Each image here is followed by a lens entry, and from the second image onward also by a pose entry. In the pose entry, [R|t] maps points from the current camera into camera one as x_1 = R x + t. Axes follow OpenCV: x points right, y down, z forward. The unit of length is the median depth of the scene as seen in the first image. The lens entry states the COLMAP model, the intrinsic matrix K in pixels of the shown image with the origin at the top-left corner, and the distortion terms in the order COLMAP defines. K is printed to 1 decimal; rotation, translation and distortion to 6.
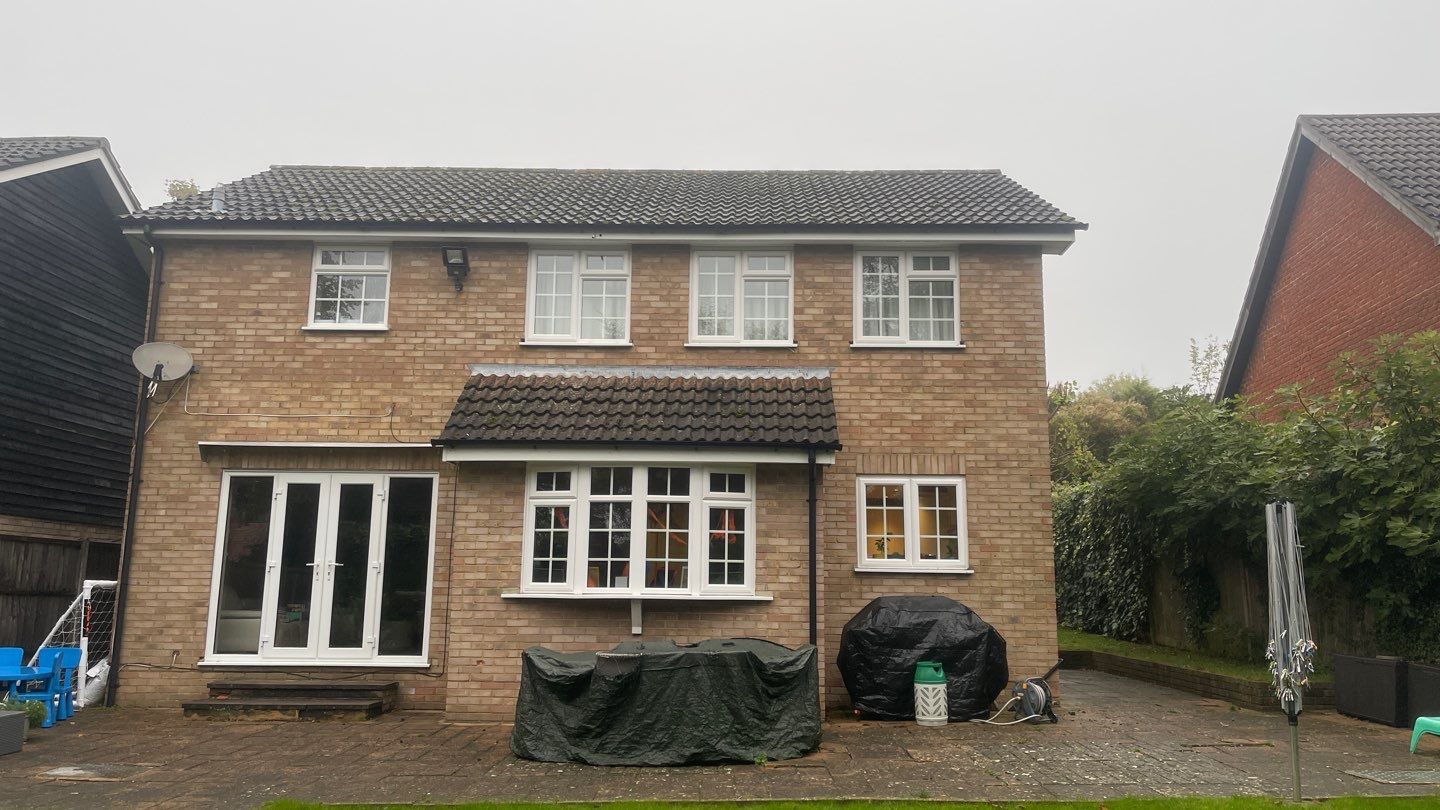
lens RADIAL K [[1071.8, 0, 720.0], [0, 1071.8, 405.0], [0, 0, 1]] dist [0.044943, 0.027483]
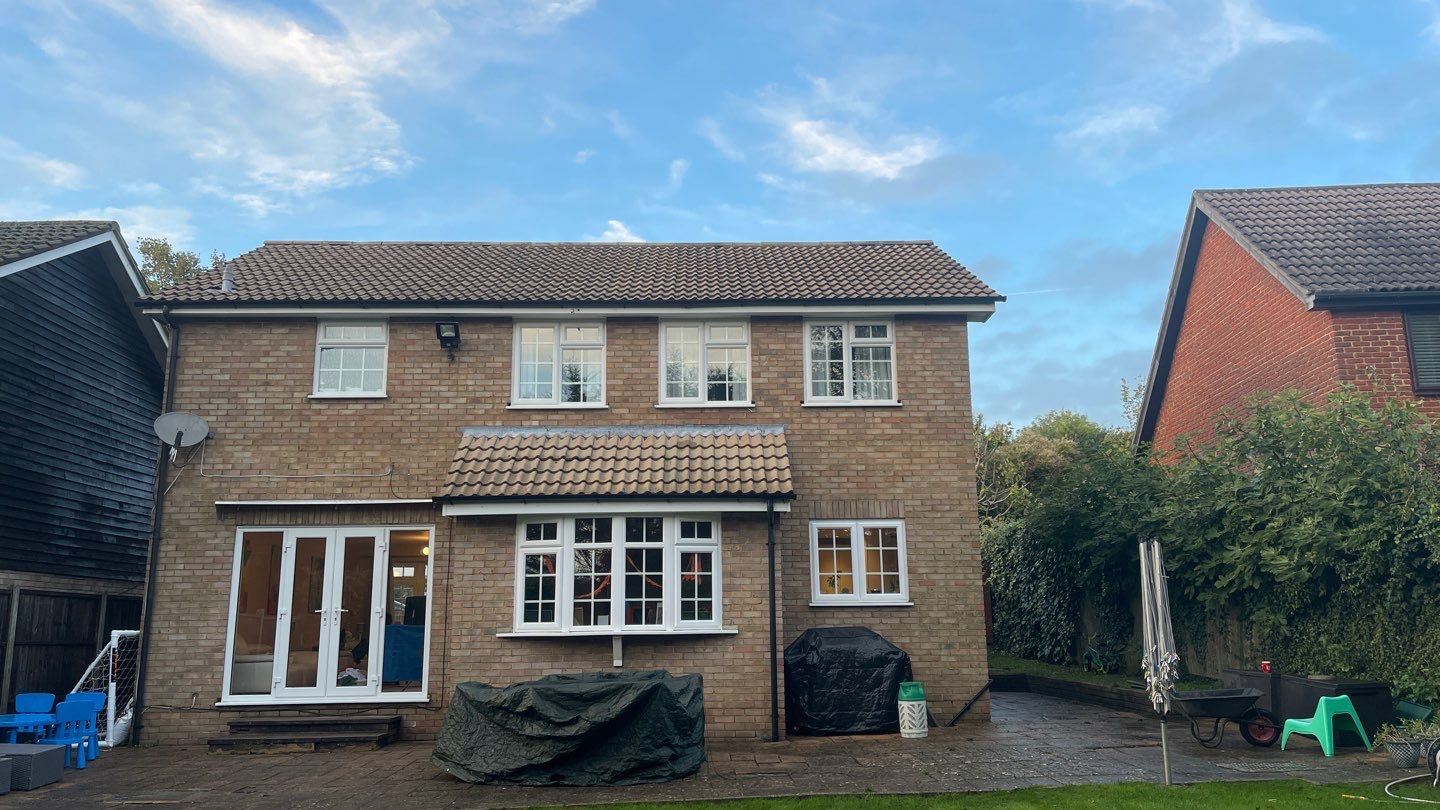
lens RADIAL K [[1071.8, 0, 720.0], [0, 1071.8, 405.0], [0, 0, 1]] dist [0.044943, 0.027483]
pose [[0.998910, -0.014112, 0.044504, -0.014972], [0.015634, 0.999298, -0.034040, -0.018696], [-0.043992, 0.034698, 0.998429, -0.126676]]
